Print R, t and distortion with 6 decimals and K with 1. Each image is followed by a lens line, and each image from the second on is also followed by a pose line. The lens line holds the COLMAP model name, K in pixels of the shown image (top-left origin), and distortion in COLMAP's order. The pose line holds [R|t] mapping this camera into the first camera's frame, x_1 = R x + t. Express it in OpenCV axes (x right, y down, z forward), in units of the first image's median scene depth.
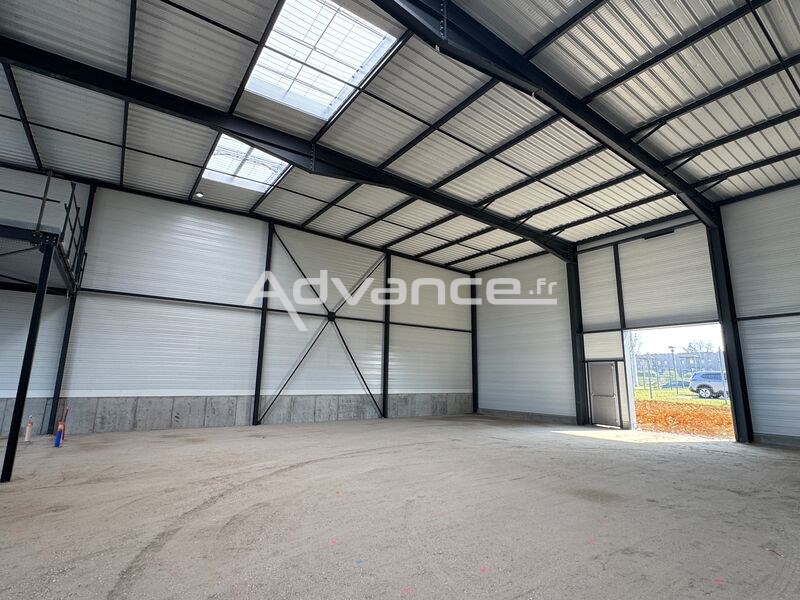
lens RADIAL K [[407.4, 0, 403.4], [0, 407.4, 300.1], [0, 0, 1]] dist [-0.000511, 0.000097]
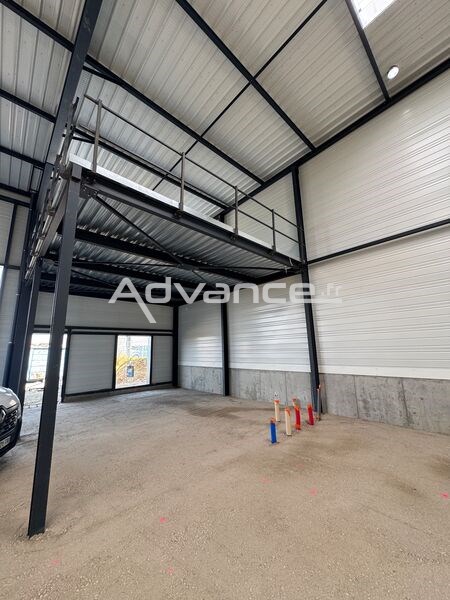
lens RADIAL K [[237.8, 0, 225.4], [0, 237.8, 300.5], [0, 0, 1]] dist [-0.006611, 0.000772]
pose [[0.125786, -0.214010, -0.968699, -0.255292], [0.214710, 0.959184, -0.184028, 0.114917], [0.968544, -0.184842, 0.166602, 0.636704]]
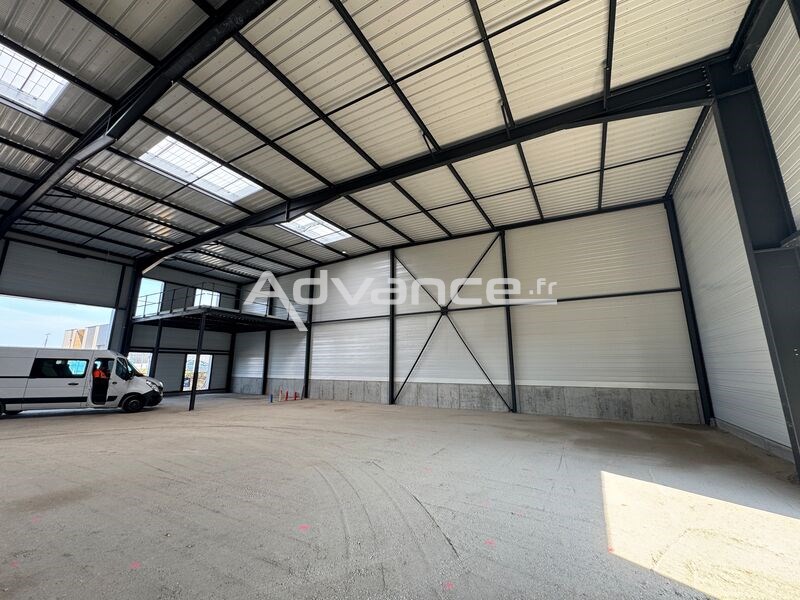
lens RADIAL K [[317.0, 0, 401.3], [0, 317.0, 296.2], [0, 0, 1]] dist [-0.006611, 0.000772]
pose [[0.408738, -0.210307, -0.888090, 0.685050], [0.176714, 0.972909, -0.149062, 0.138838], [0.895380, -0.096010, 0.434829, 0.681685]]
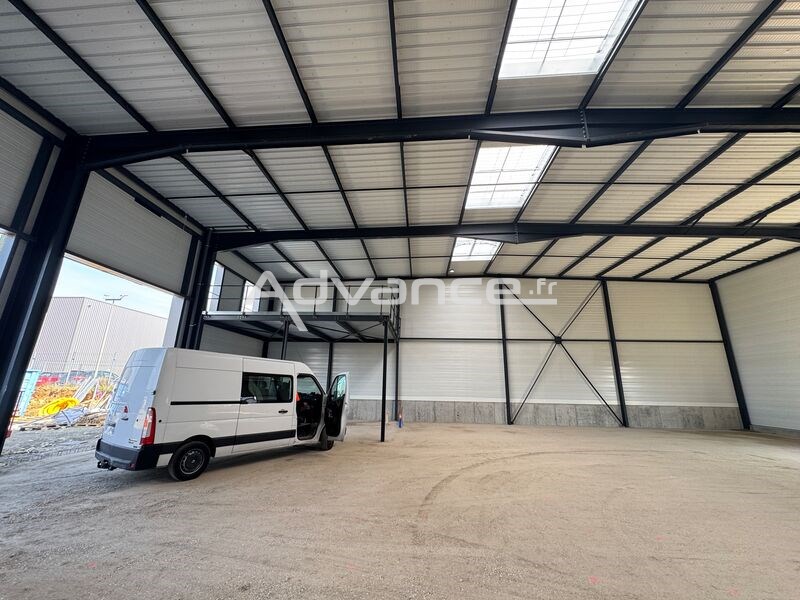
lens RADIAL K [[317.0, 0, 396.7], [0, 317.0, 299.7], [0, 0, 1]] dist [-0.006611, 0.000772]
pose [[0.772023, -0.165582, -0.613647, 0.075527], [0.112443, 0.985822, -0.124544, -0.021829], [0.625569, 0.027150, 0.779696, -0.096568]]
